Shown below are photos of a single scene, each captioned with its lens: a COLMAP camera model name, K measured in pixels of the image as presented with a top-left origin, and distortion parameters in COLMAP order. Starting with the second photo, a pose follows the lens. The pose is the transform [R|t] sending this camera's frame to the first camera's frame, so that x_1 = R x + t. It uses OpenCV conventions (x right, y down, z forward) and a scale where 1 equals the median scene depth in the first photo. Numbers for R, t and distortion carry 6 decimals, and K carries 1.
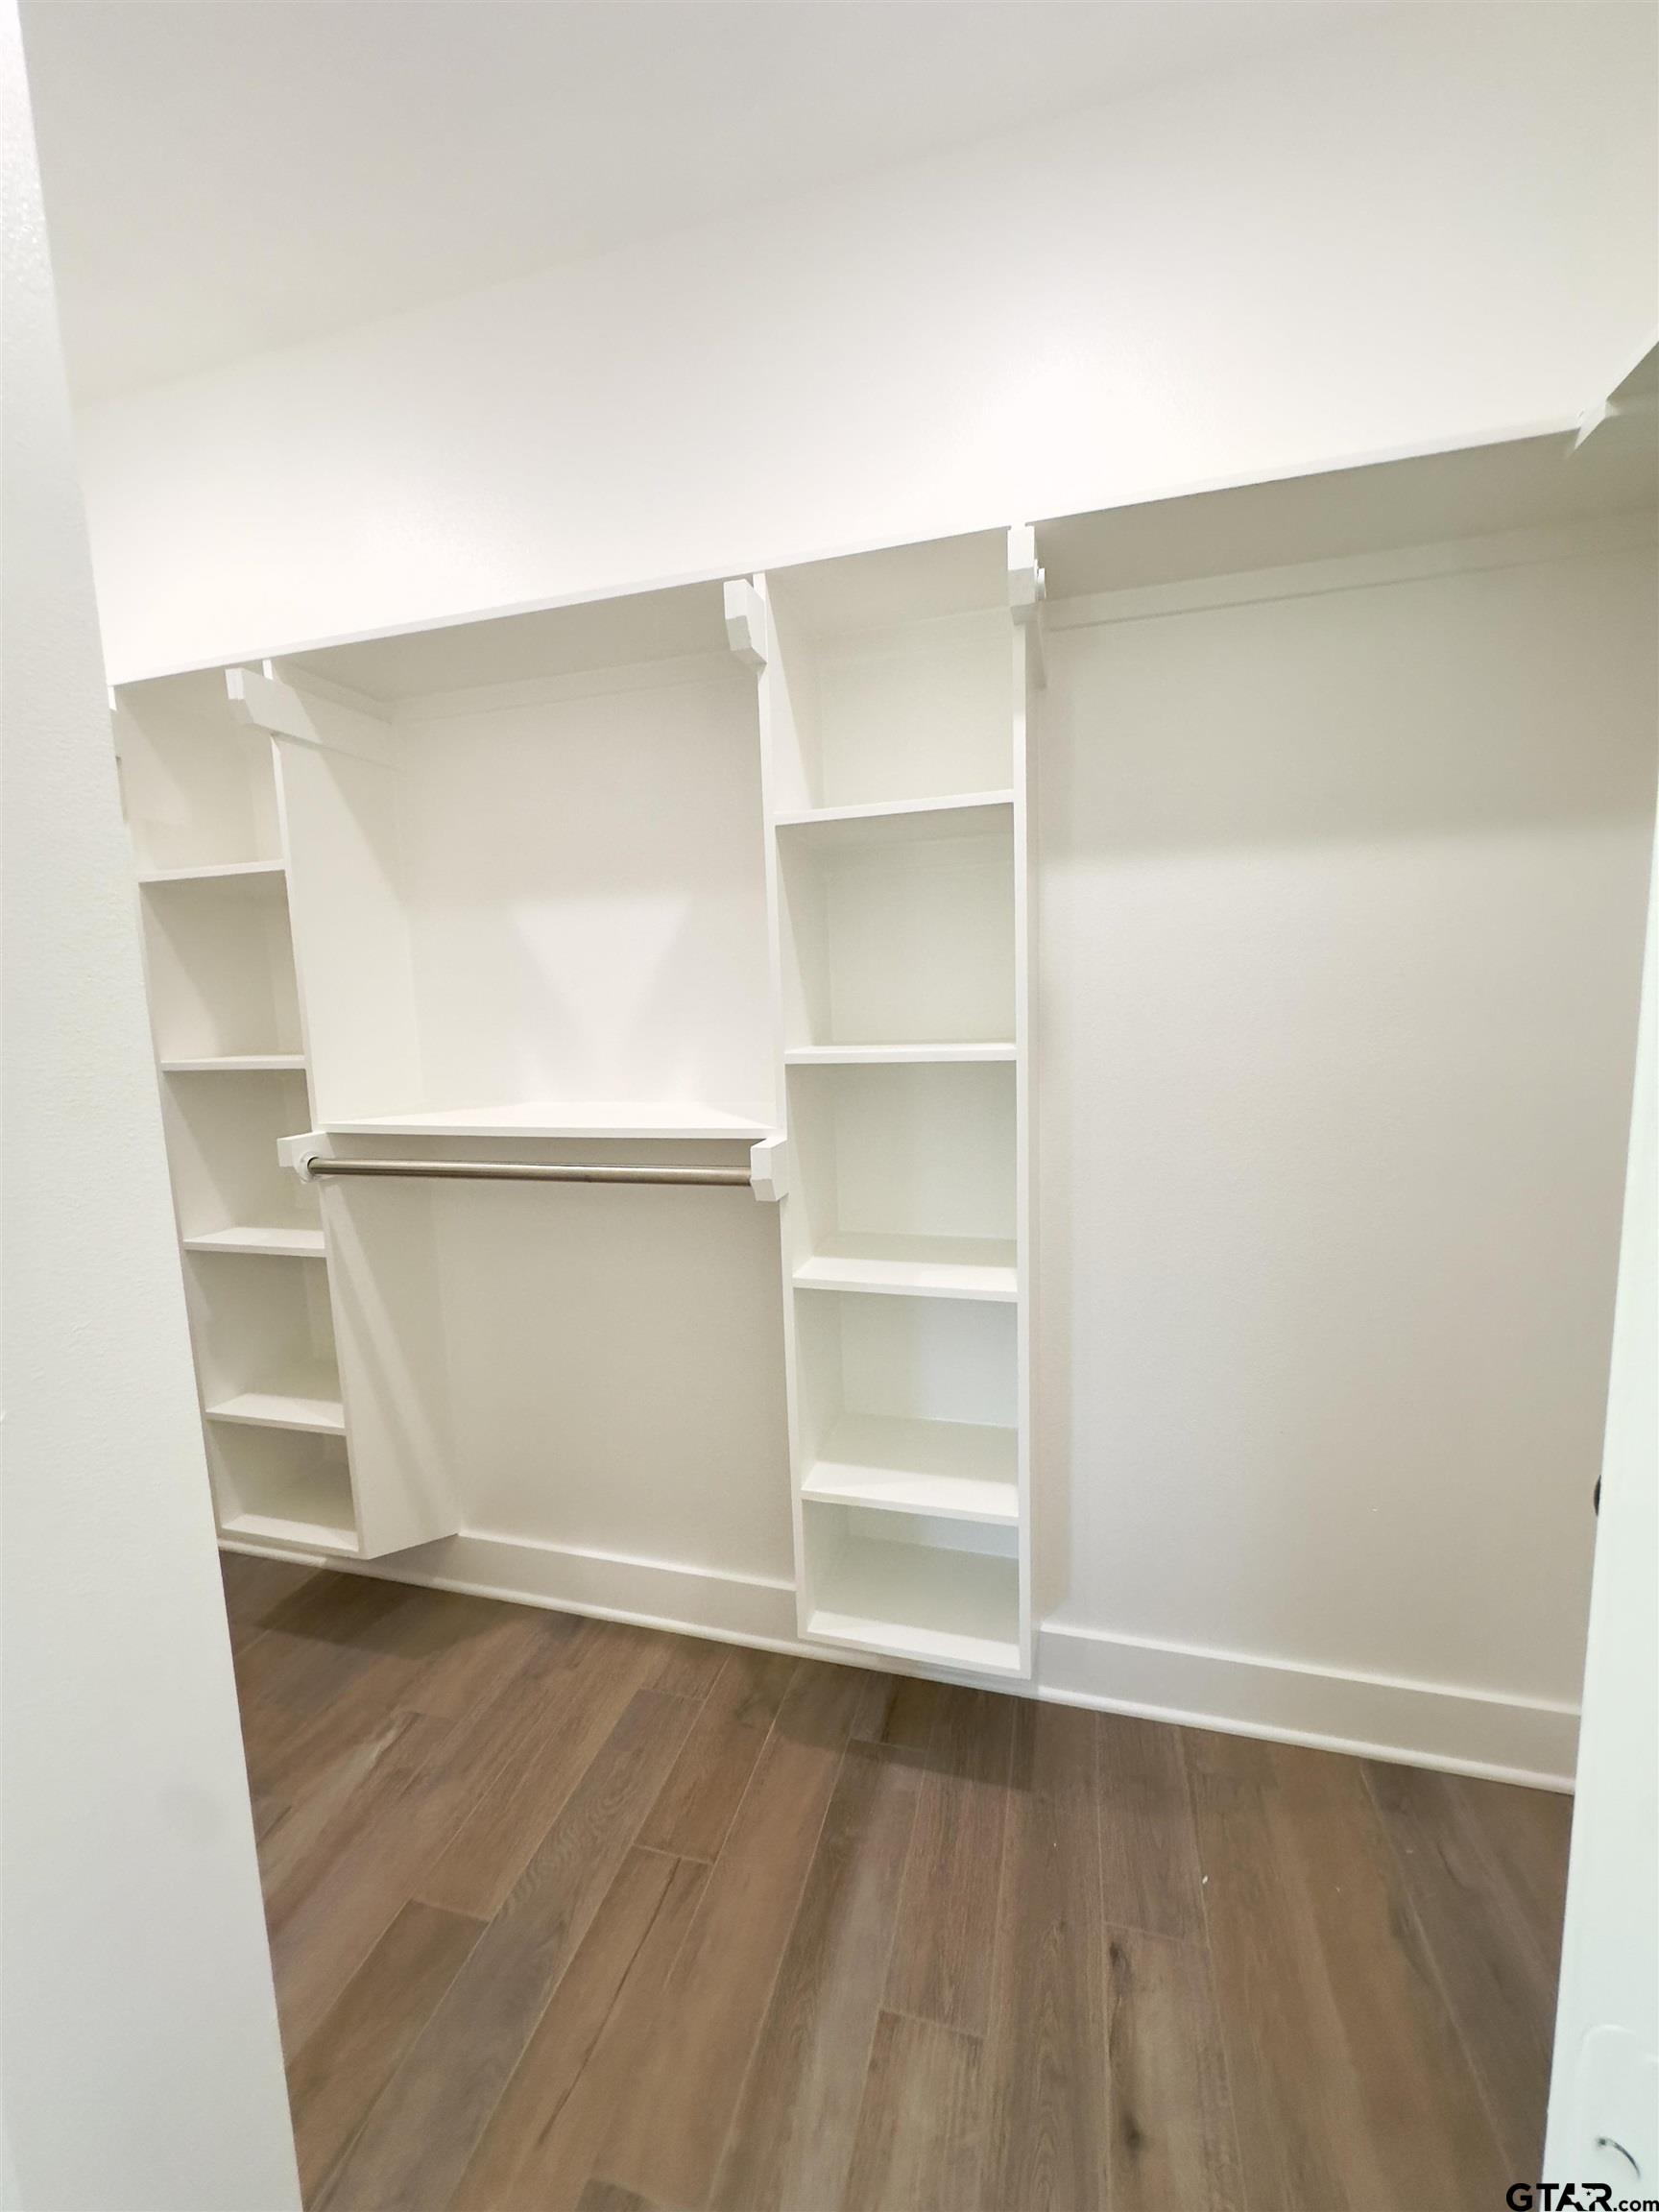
lens RADIAL K [[884.9, 0, 826.8], [0, 884.9, 1104.7], [0, 0, 1]] dist [-0.005780, 0.001548]
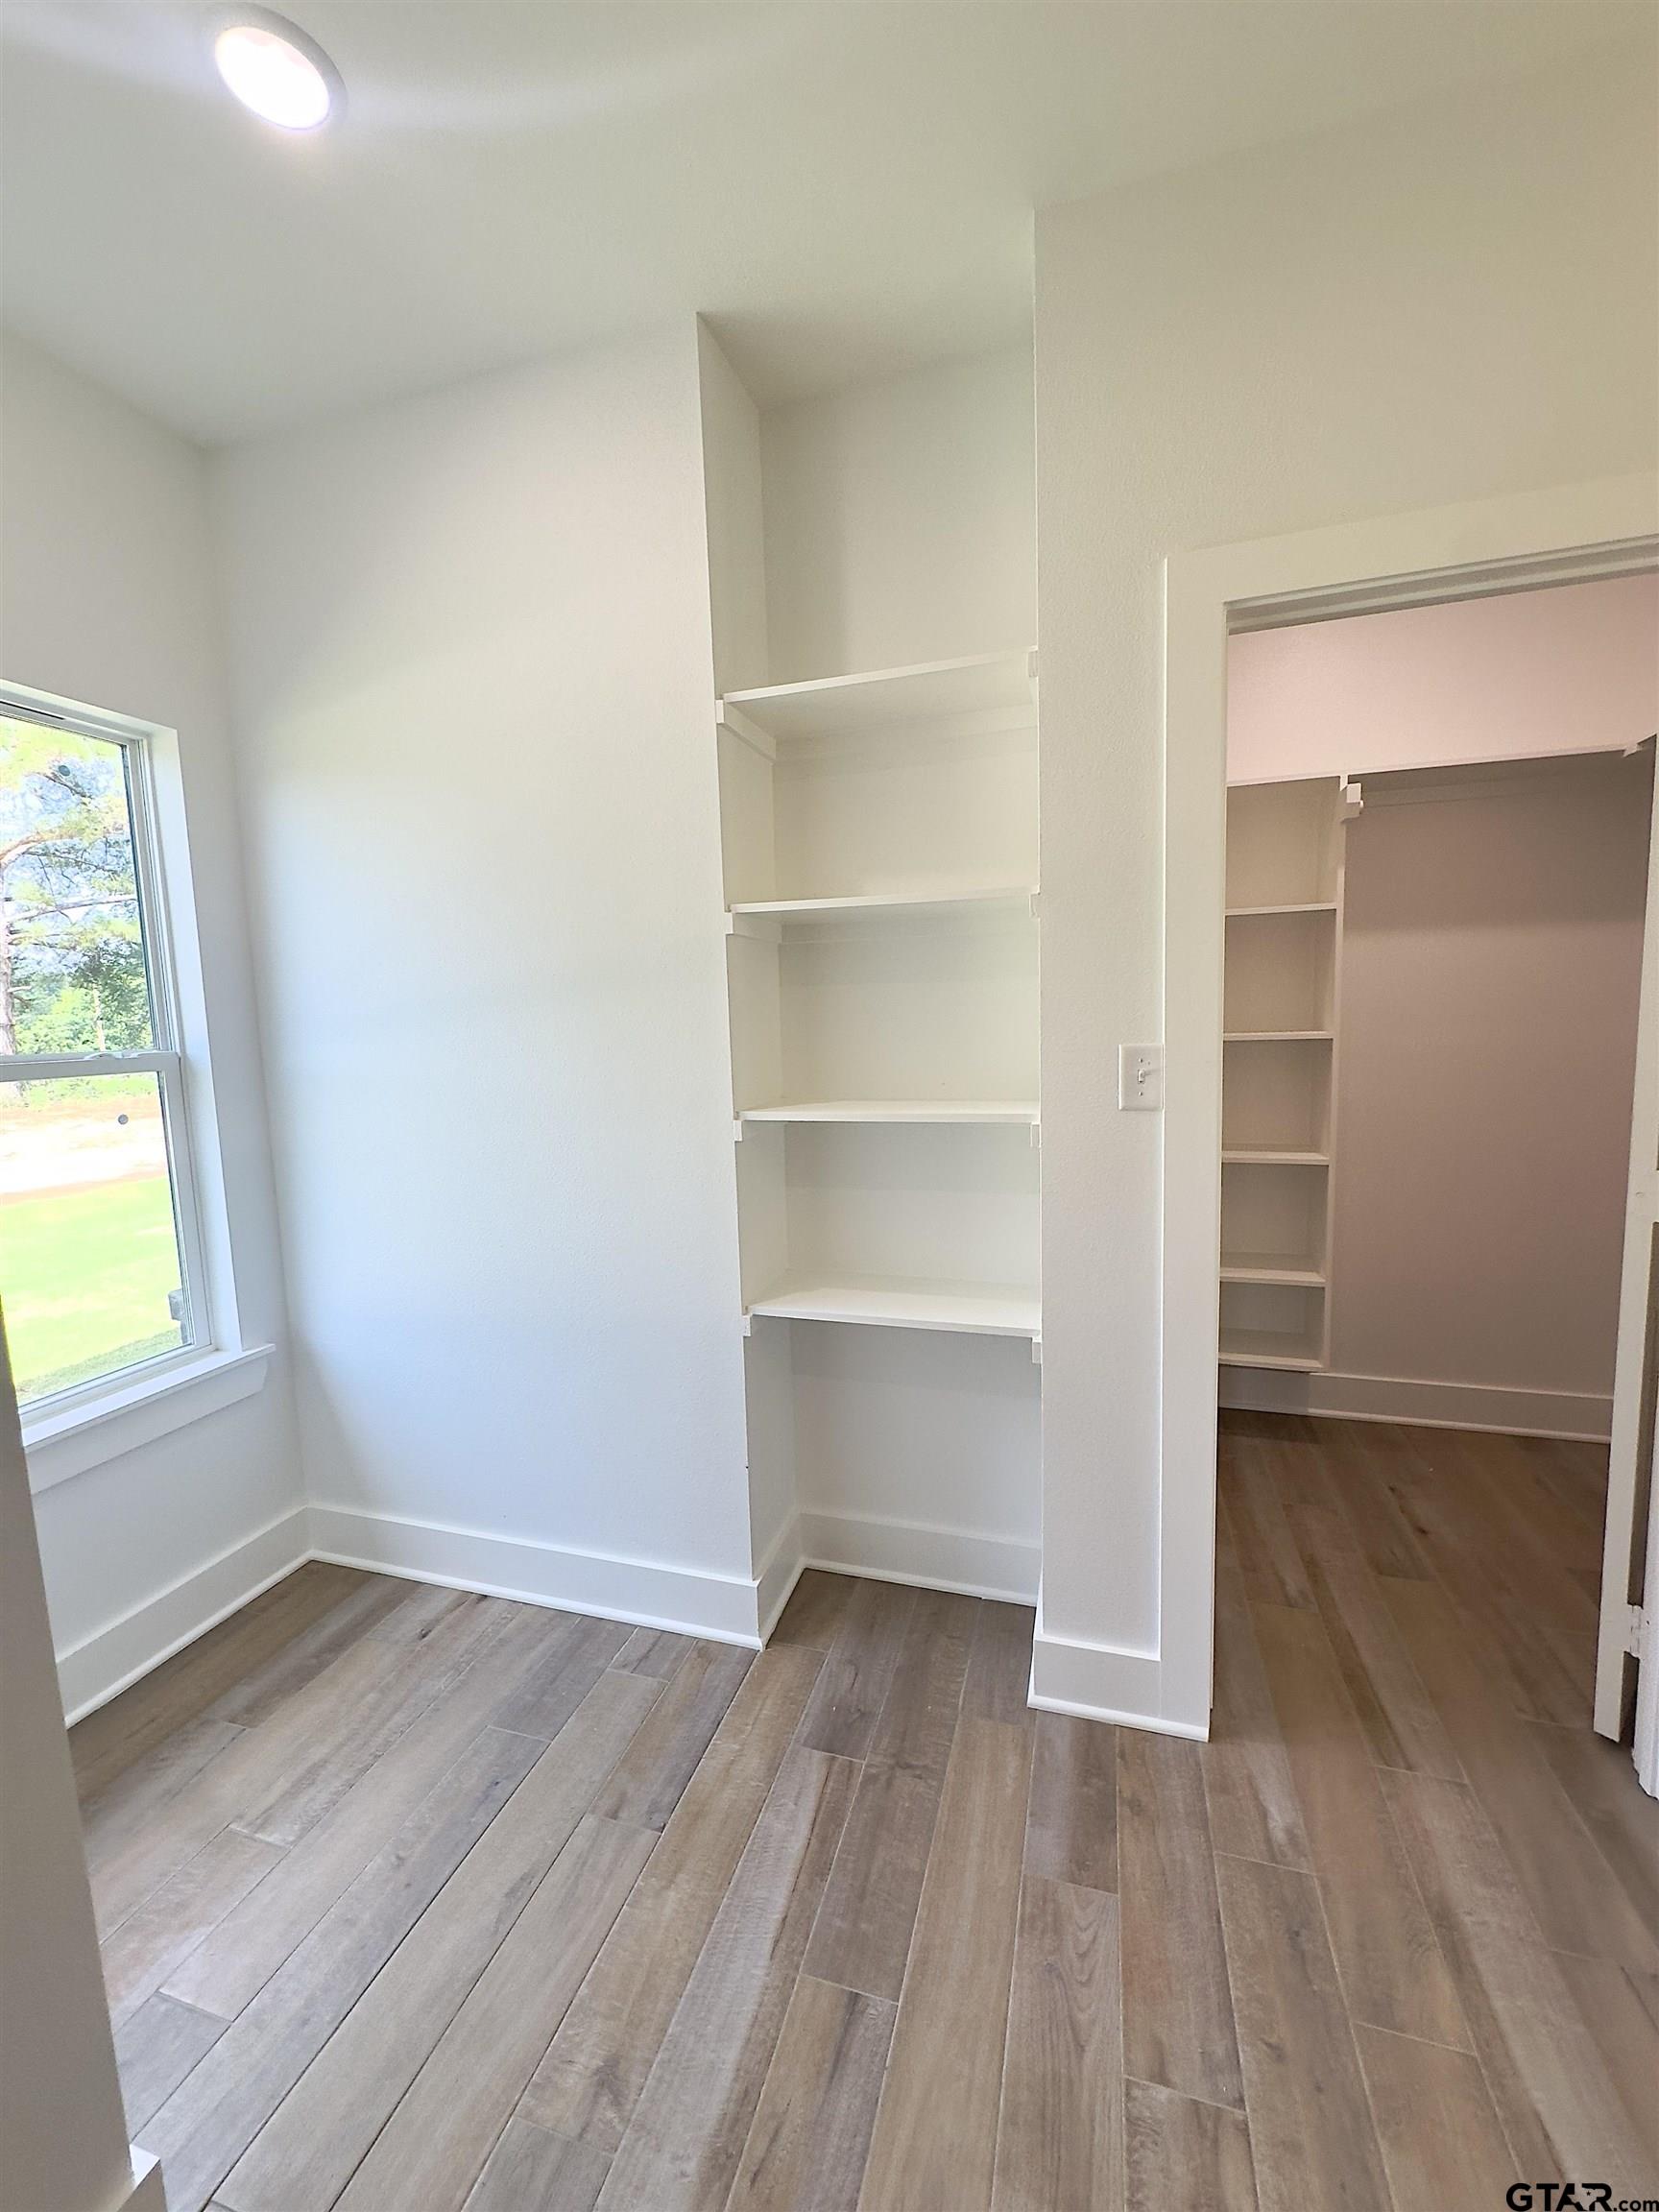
lens RADIAL K [[884.9, 0, 826.3], [0, 884.9, 1113.0], [0, 0, 1]] dist [-0.005780, 0.001548]
pose [[0.999580, 0.004460, -0.028650, -0.815452], [-0.004943, 0.999846, -0.016810, 0.147048], [0.028571, 0.016945, 0.999448, -0.943300]]
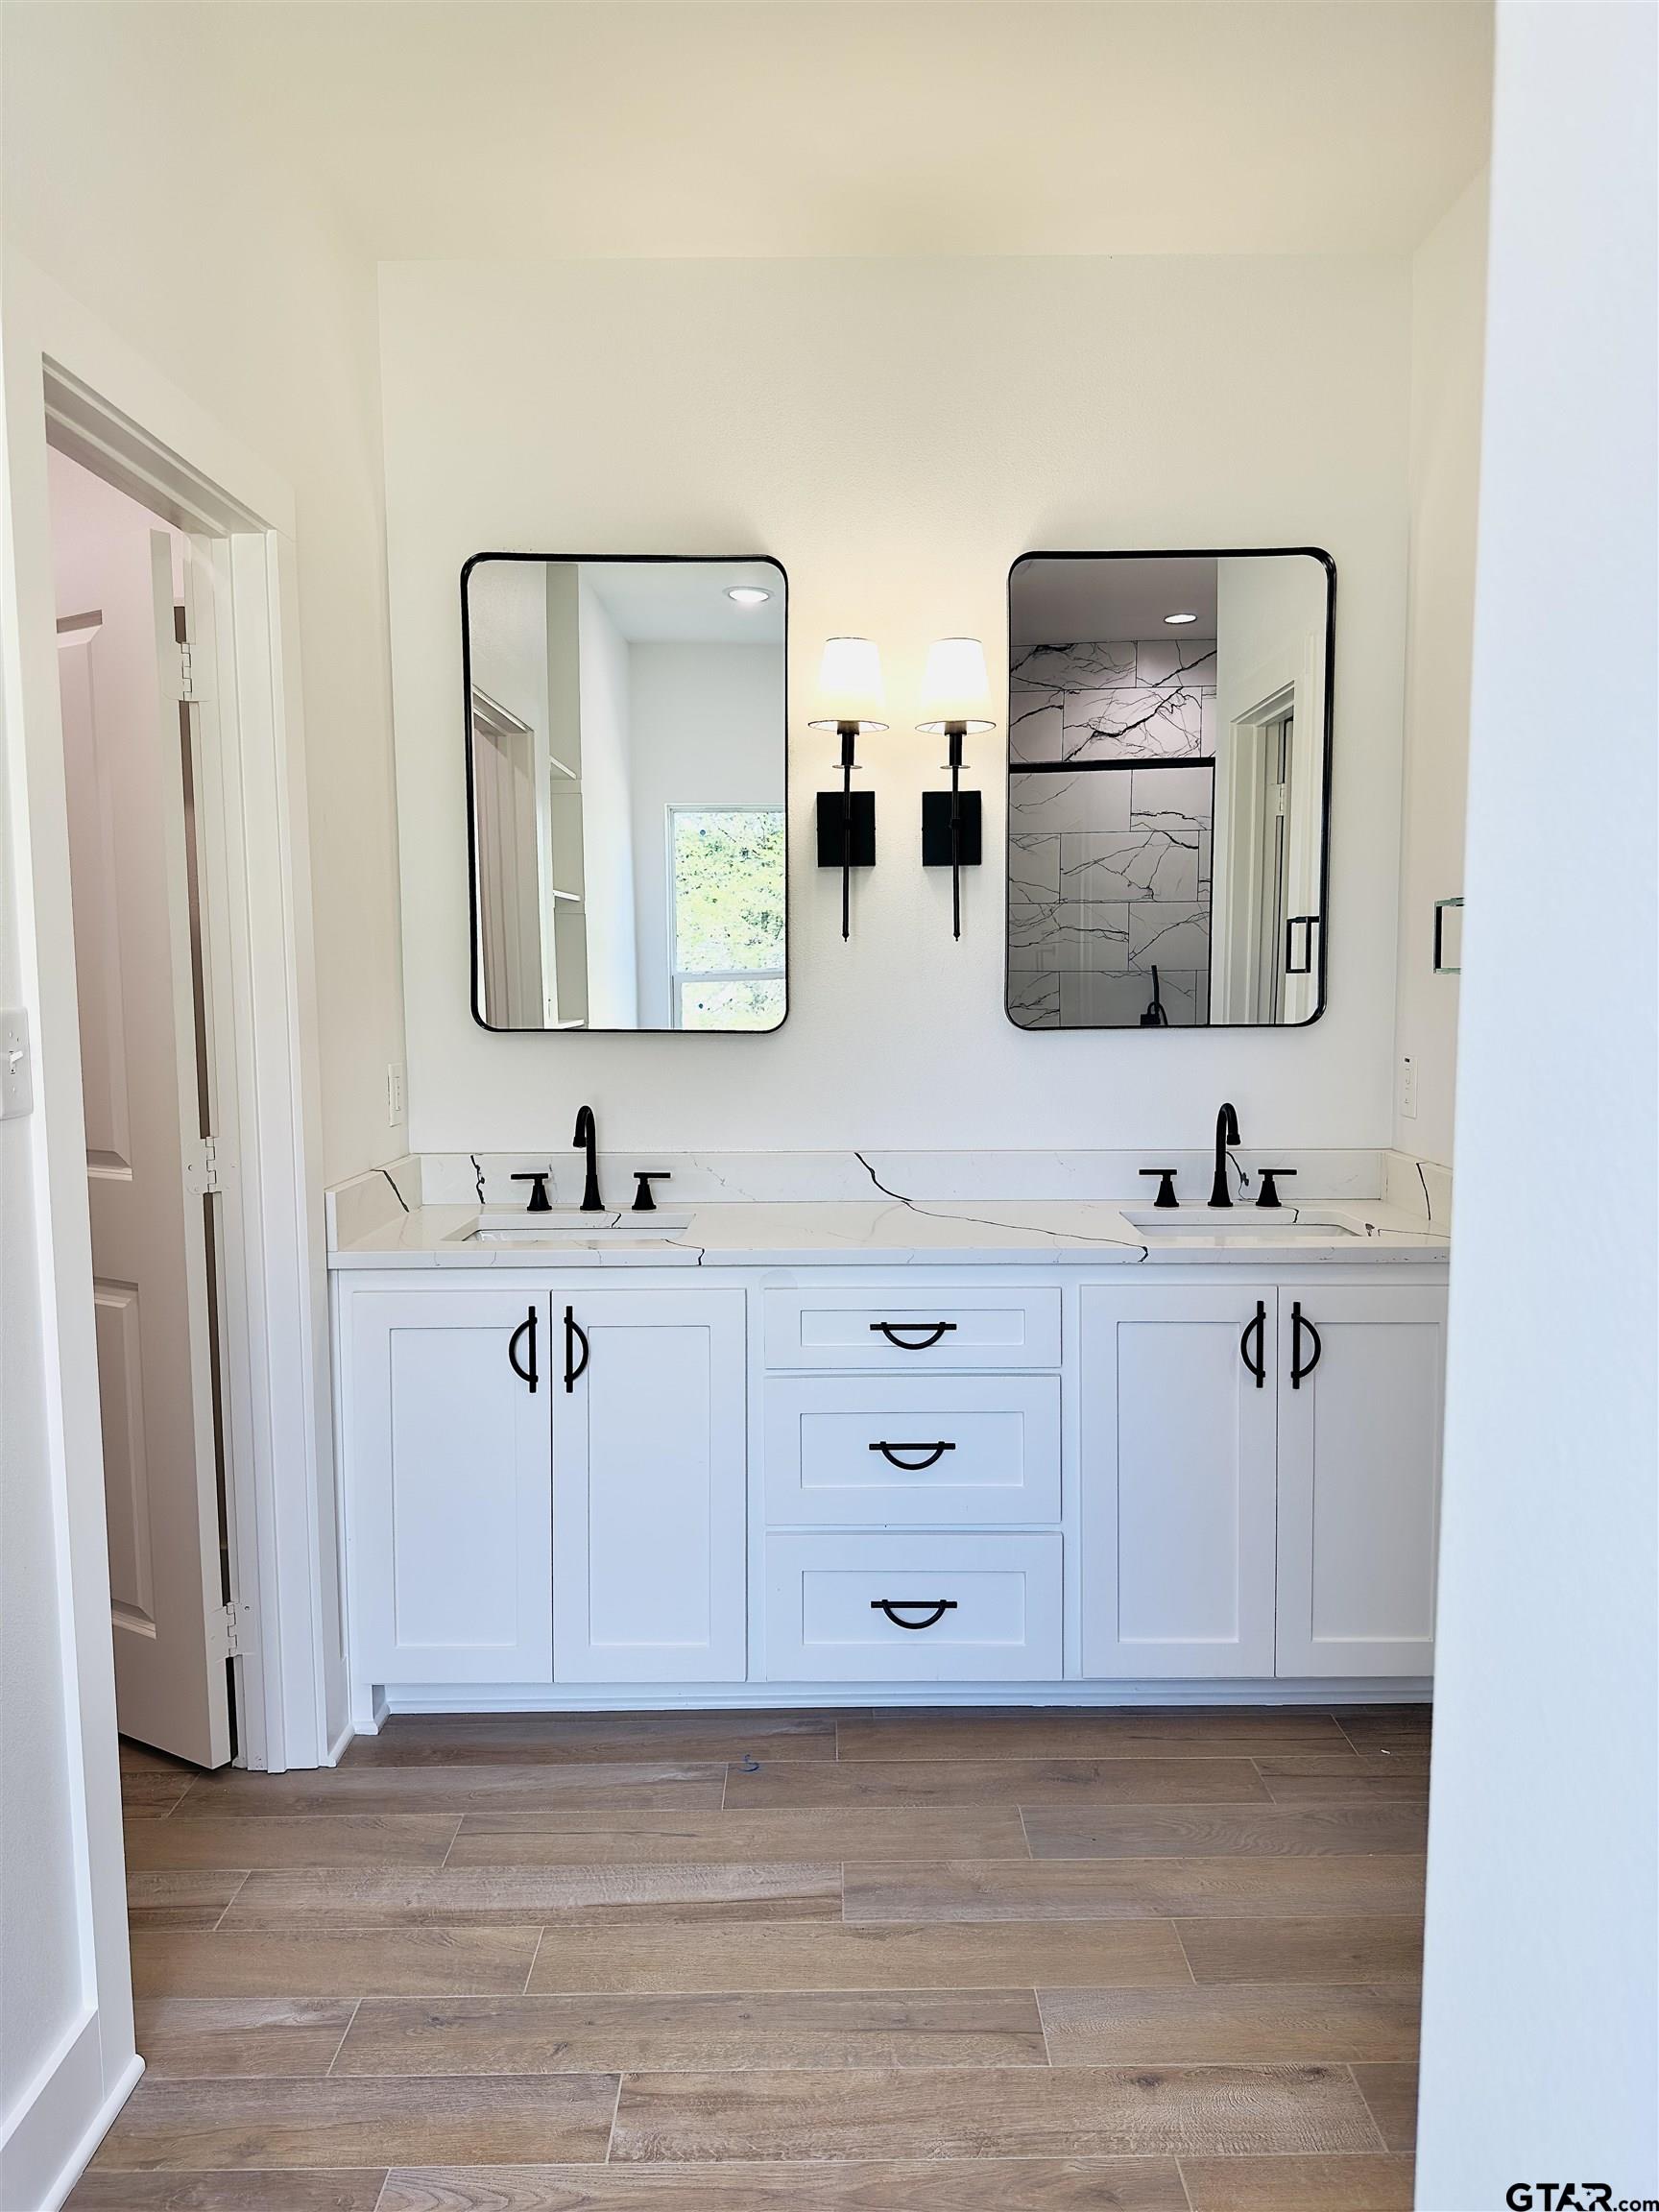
lens RADIAL K [[1553.4, 0, 841.3], [0, 1553.4, 1096.4], [0, 0, 1]] dist [0.056620, -0.066853]
pose [[-0.279431, -0.044547, 0.959132, -1.816945], [0.142624, 0.985916, 0.087342, 0.089604], [-0.949514, 0.161201, -0.269142, -0.058759]]
